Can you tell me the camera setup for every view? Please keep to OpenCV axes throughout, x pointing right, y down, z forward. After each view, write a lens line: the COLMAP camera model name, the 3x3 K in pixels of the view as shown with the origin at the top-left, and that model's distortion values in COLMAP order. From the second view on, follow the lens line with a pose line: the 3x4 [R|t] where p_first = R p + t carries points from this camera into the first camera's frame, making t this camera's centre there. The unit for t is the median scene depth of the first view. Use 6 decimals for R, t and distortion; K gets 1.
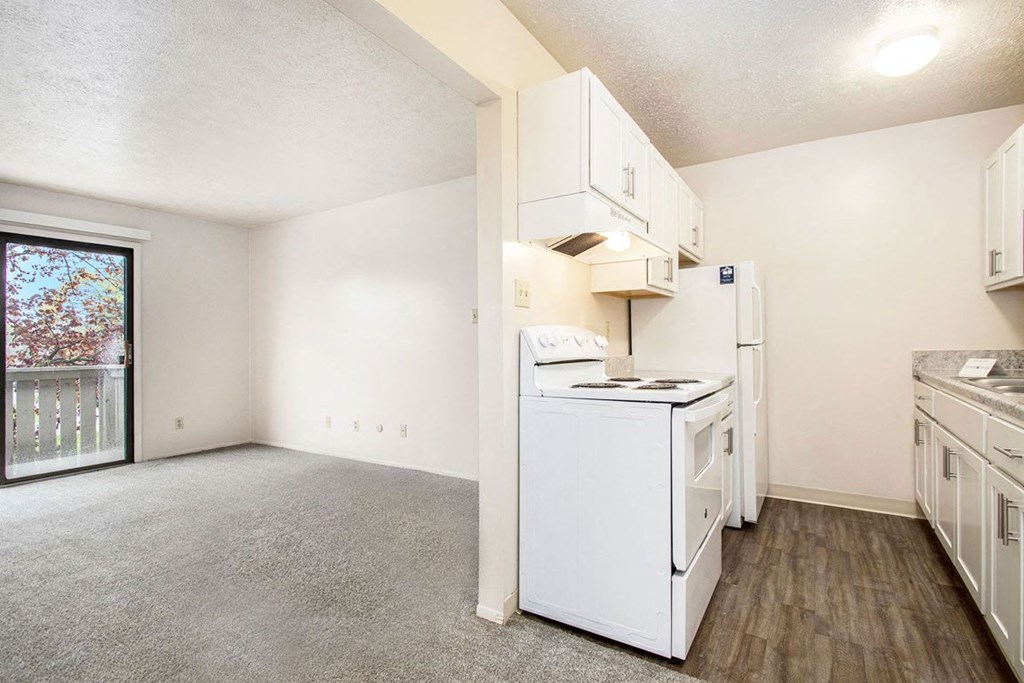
lens RADIAL K [[466.6, 0, 512.0], [0, 466.6, 341.5], [0, 0, 1]] dist [-0.000288, -0.021832]
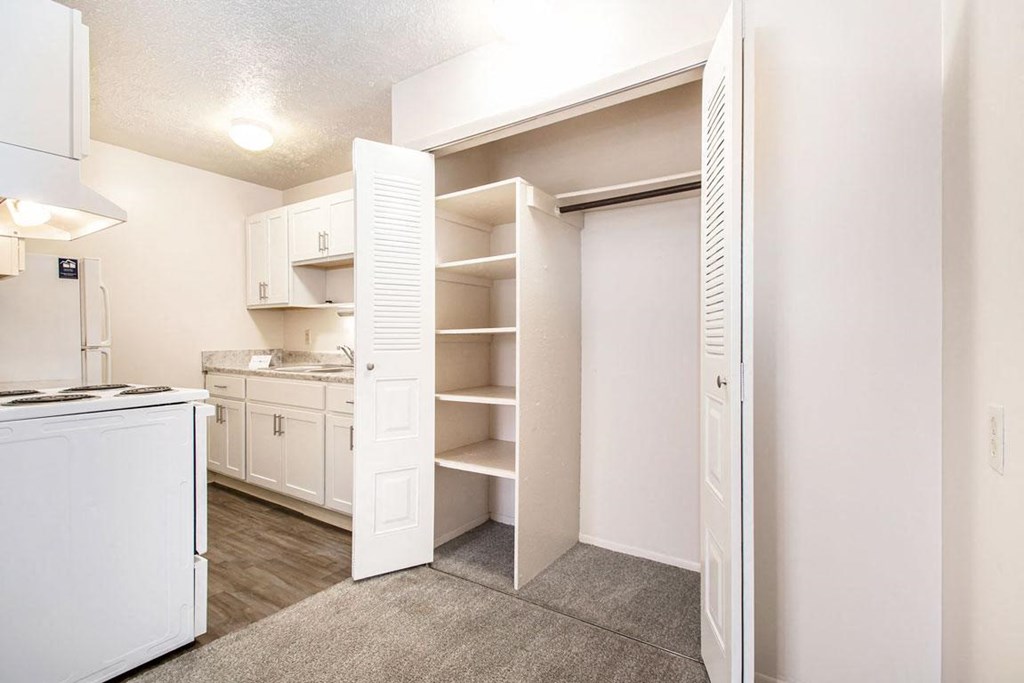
lens RADIAL K [[466.6, 0, 512.0], [0, 466.6, 341.5], [0, 0, 1]] dist [-0.000288, -0.021832]
pose [[0.009257, 0.005984, 0.999939, -0.403338], [-0.003742, 0.999975, -0.005950, -0.001791], [-0.999950, -0.003686, 0.009280, 0.147642]]
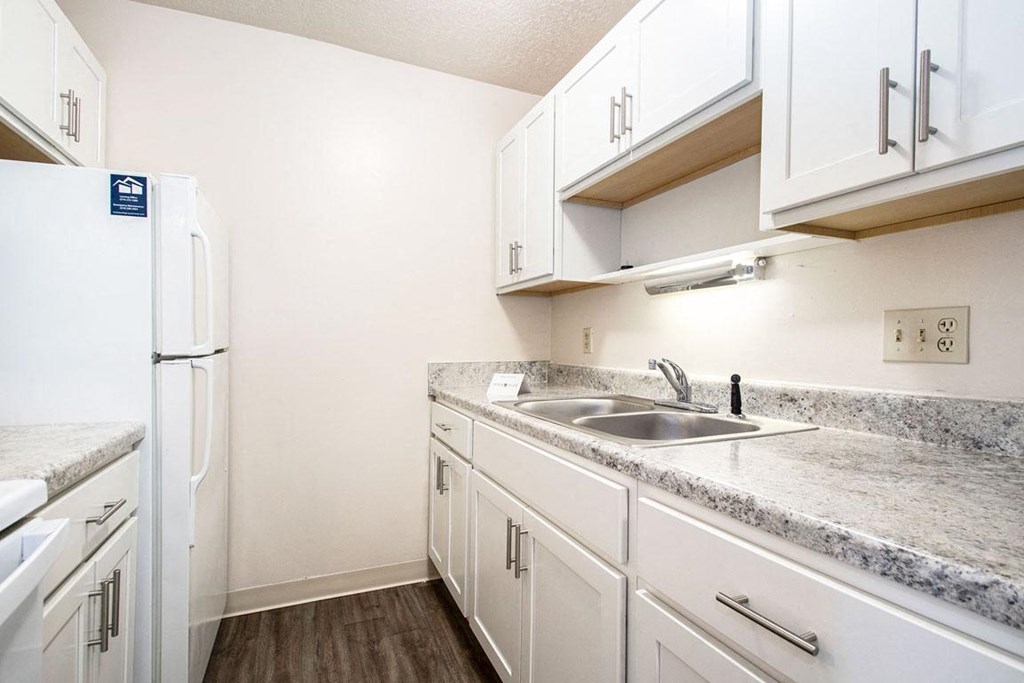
lens RADIAL K [[479.9, 0, 512.0], [0, 479.9, 341.5], [0, 0, 1]] dist [0.018676, 0.000502]
pose [[0.559206, 0.024872, 0.828655, 0.288357], [-0.018545, 0.999675, -0.017491, -0.003540], [-0.828821, -0.005586, 0.559486, 0.445899]]
